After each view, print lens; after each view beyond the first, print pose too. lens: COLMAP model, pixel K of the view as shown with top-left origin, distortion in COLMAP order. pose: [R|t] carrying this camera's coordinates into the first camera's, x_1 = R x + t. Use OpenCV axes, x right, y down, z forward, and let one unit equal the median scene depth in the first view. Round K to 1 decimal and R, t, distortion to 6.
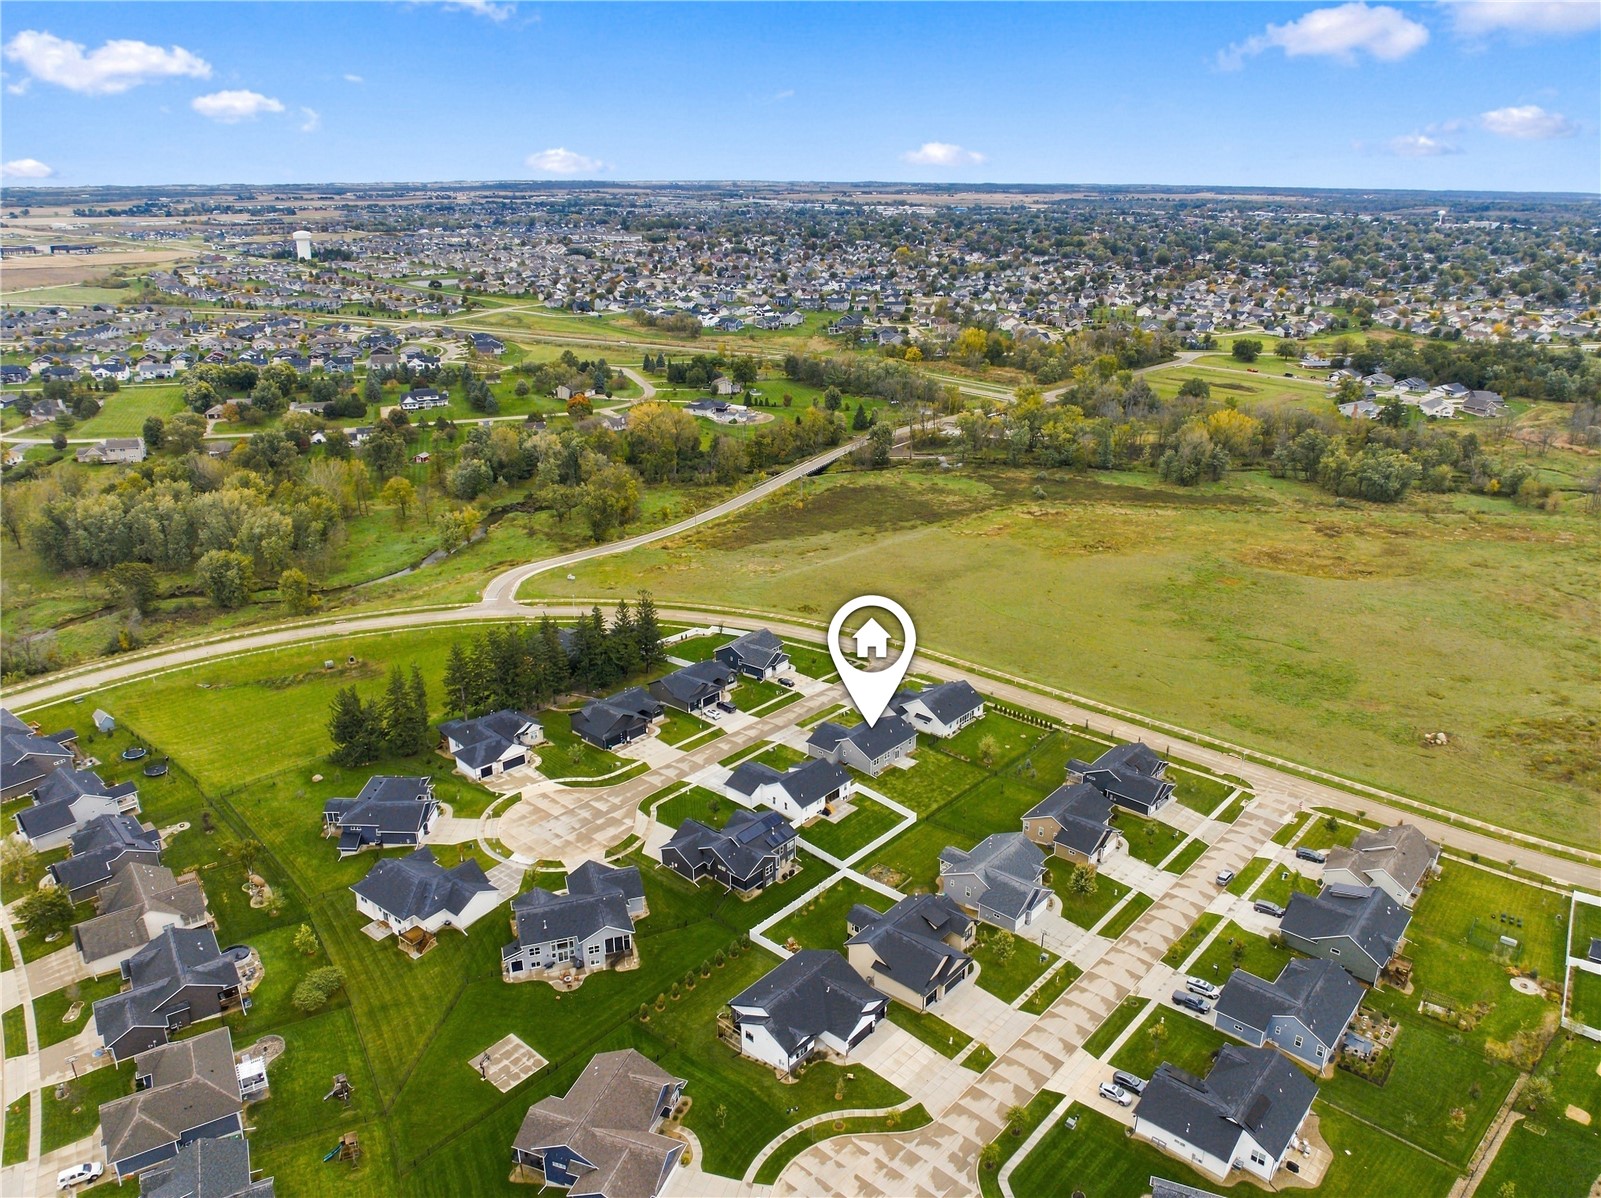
lens RADIAL K [[1166.0, 0, 805.5], [0, 1166.0, 598.9], [0, 0, 1]] dist [-0.032887, -0.000417]
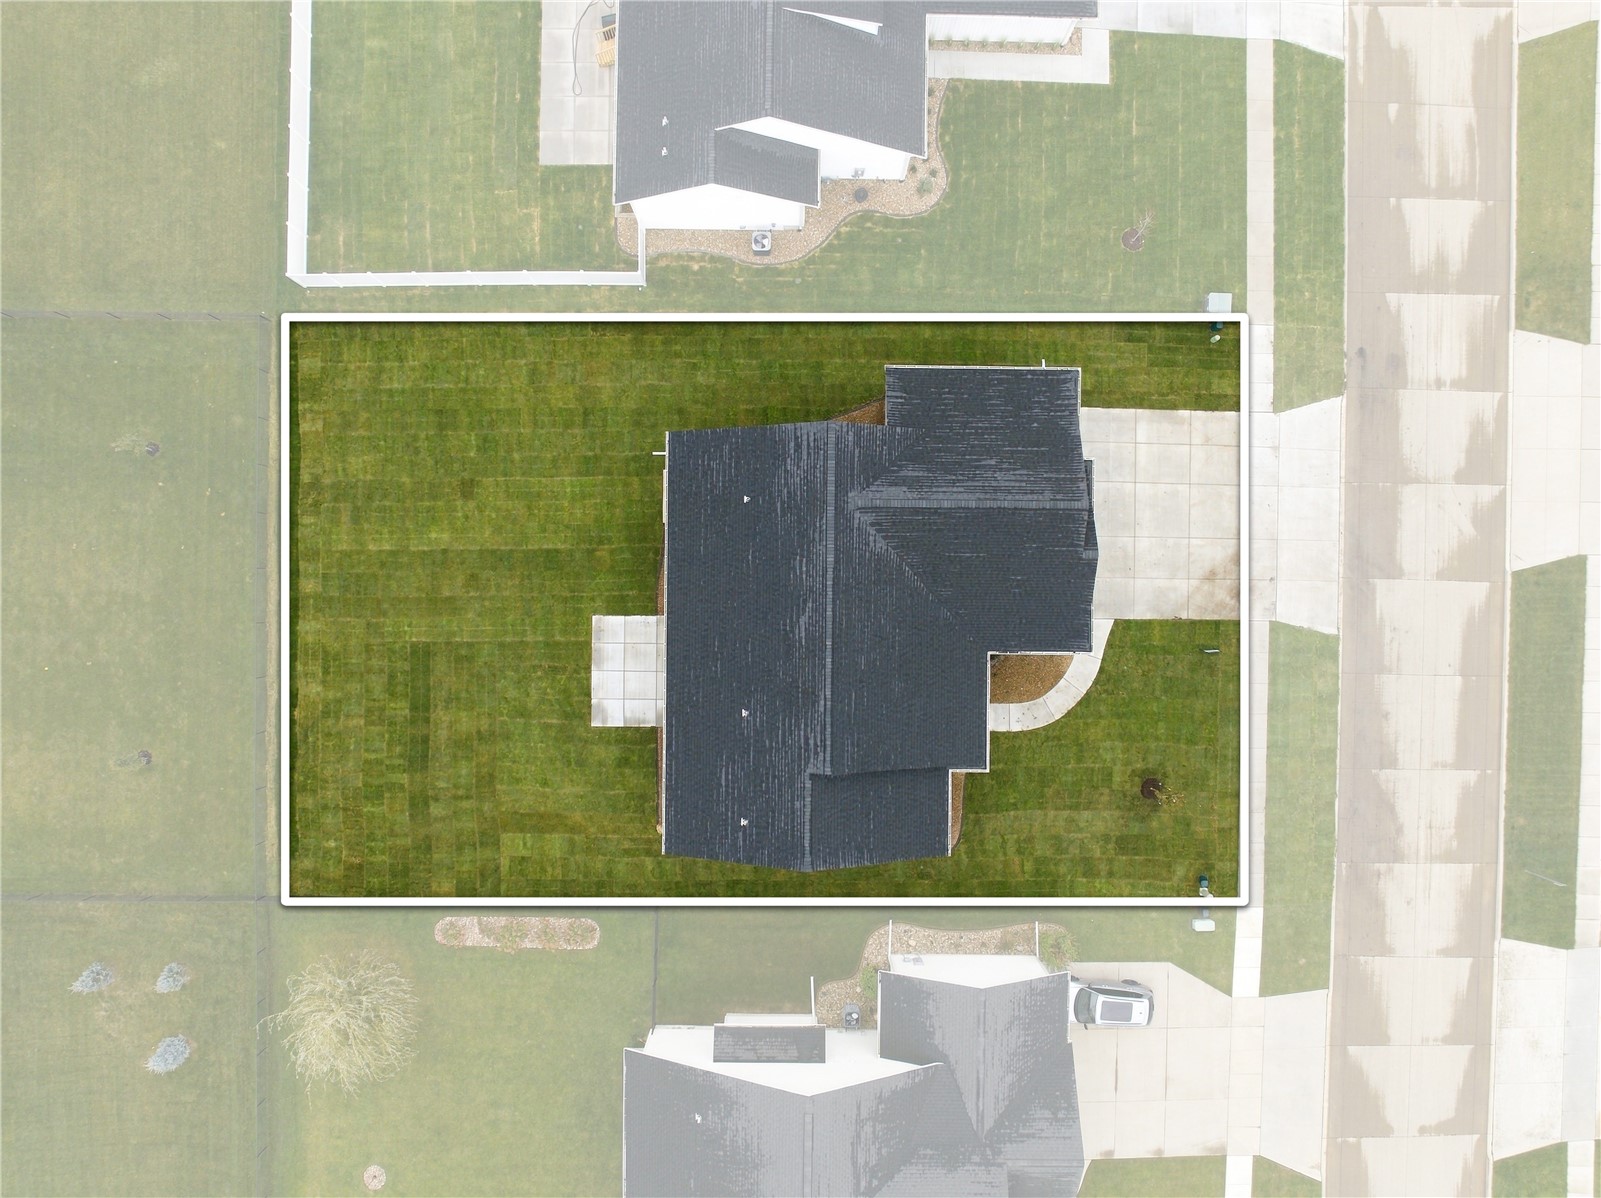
lens RADIAL K [[1128.6, 0, 803.5], [0, 1128.6, 594.5], [0, 0, 1]] dist [-0.040082, -0.002070]
pose [[-0.764917, 0.643976, -0.014052, 0.055230], [-0.242466, -0.267654, 0.932508, -0.038402], [0.596752, 0.716698, 0.360876, 0.886366]]
